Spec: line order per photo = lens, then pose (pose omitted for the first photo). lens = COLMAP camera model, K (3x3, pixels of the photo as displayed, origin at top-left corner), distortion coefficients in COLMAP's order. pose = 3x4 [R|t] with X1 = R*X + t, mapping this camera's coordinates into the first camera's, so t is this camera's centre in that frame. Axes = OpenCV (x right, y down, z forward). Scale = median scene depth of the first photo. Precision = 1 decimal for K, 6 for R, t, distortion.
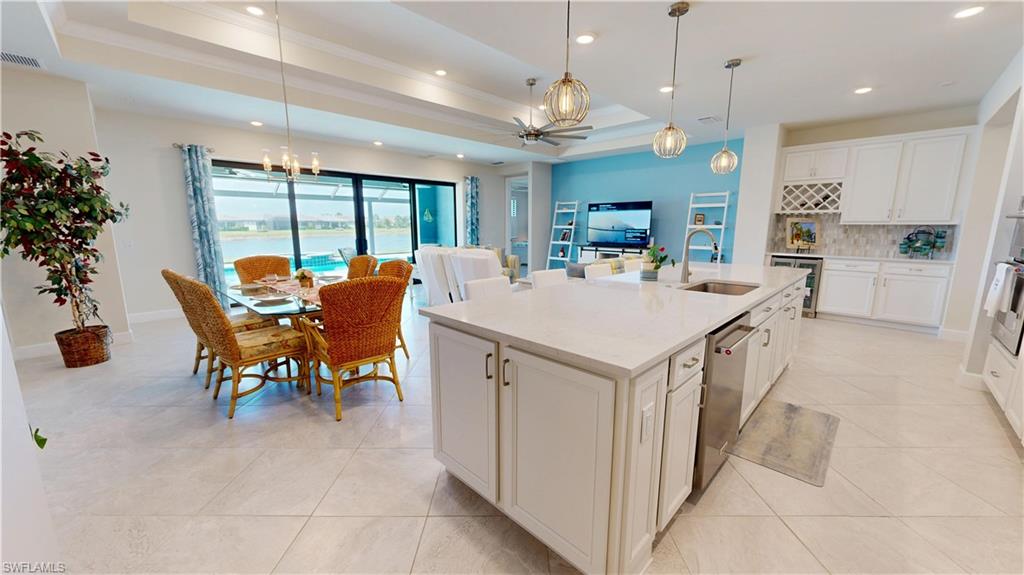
lens RADIAL K [[377.4, 0, 509.5], [0, 377.4, 289.2], [0, 0, 1]] dist [-0.000576, -0.000360]
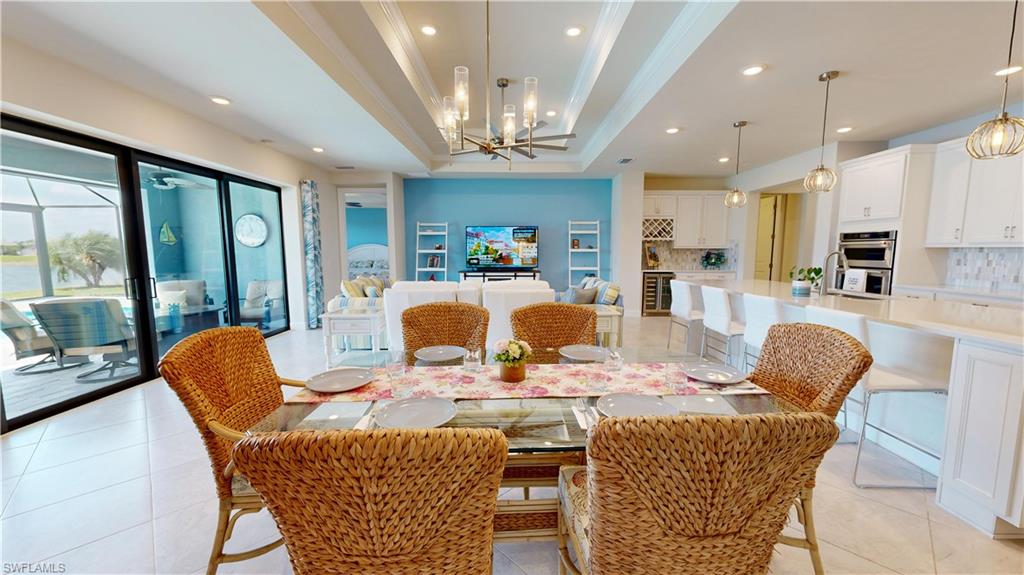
lens RADIAL K [[377.4, 0, 510.9], [0, 377.4, 288.3], [0, 0, 1]] dist [-0.000576, -0.000360]
pose [[0.708519, -0.075360, 0.701656, -0.534779], [0.119763, 0.992699, -0.014315, -0.071566], [-0.695455, 0.094175, 0.712372, 0.407163]]
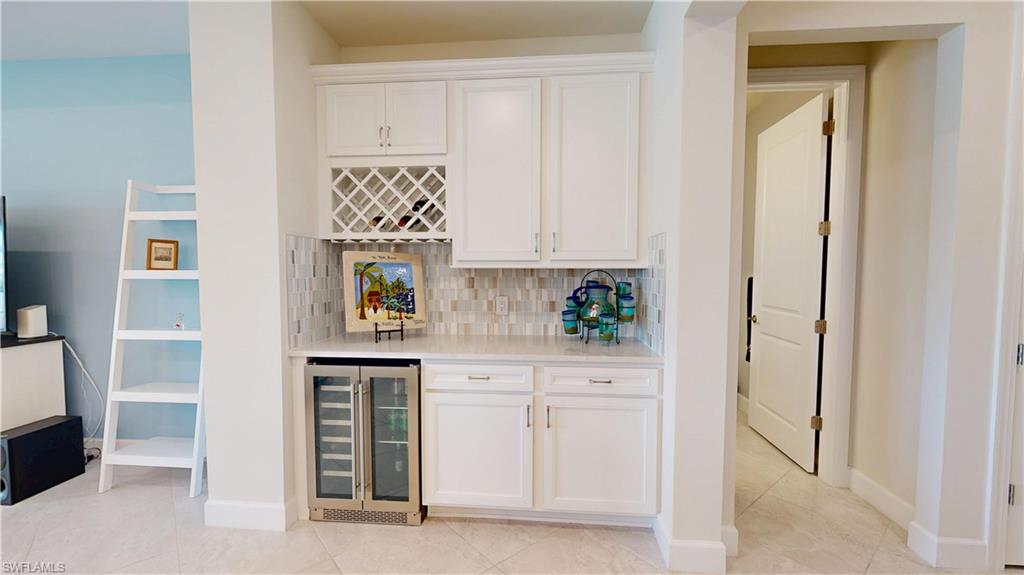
lens RADIAL K [[412.0, 0, 512.3], [0, 412.0, 286.7], [0, 0, 1]] dist [0.000811, 0.000164]
pose [[0.764857, -0.033730, 0.643316, 0.607000], [0.110556, 0.990685, -0.079501, -0.104233], [-0.634642, 0.131930, 0.761462, 0.593841]]
